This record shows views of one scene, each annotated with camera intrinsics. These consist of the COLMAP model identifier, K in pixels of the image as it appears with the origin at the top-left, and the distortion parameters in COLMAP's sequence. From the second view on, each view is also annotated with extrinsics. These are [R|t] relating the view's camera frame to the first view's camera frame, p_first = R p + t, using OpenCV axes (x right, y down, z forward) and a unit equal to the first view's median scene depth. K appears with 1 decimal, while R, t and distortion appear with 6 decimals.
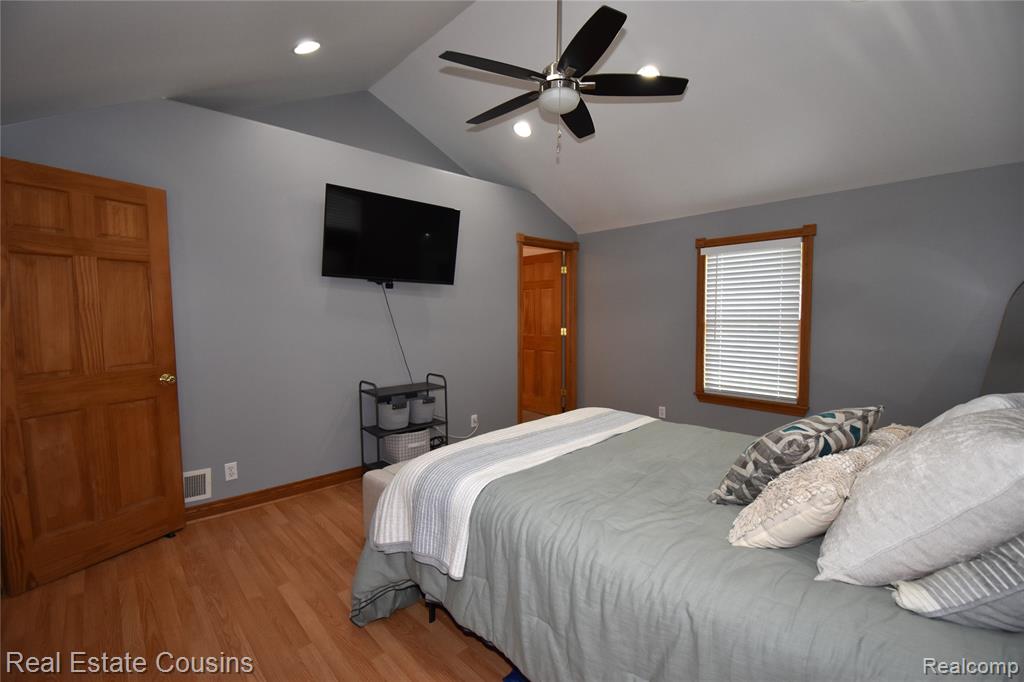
lens RADIAL K [[448.2, 0, 517.2], [0, 448.2, 337.8], [0, 0, 1]] dist [0.020672, -0.025767]
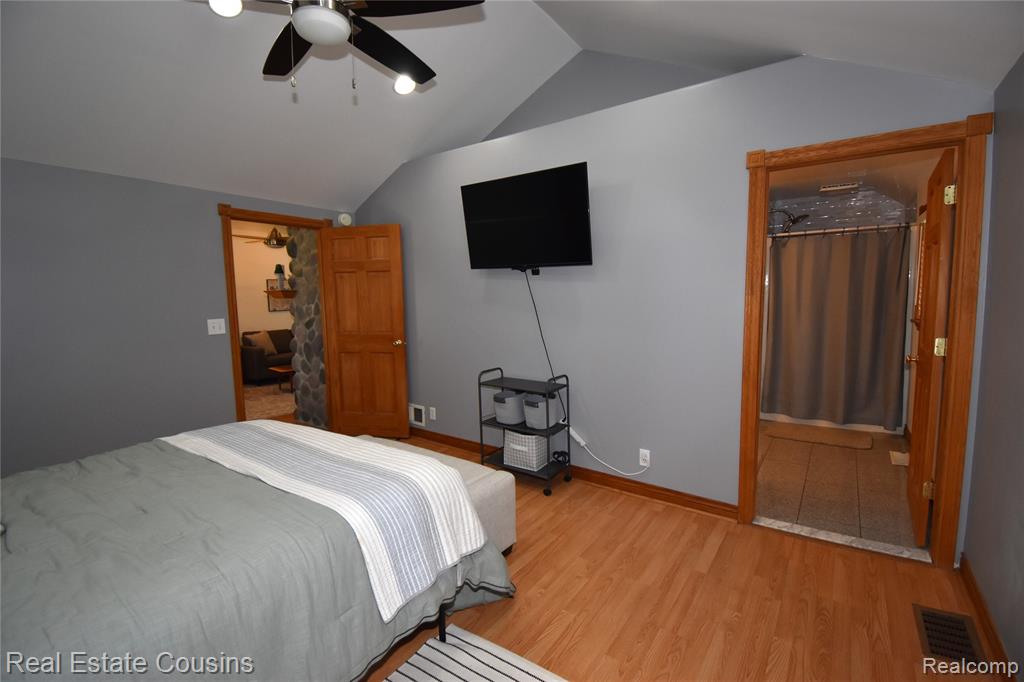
lens RADIAL K [[448.2, 0, 517.2], [0, 448.2, 337.8], [0, 0, 1]] dist [0.020672, -0.025767]
pose [[0.189749, 0.097644, -0.976965, 0.731187], [-0.043453, 0.994903, 0.090998, -0.075695], [0.980871, 0.025185, 0.193025, 0.932301]]
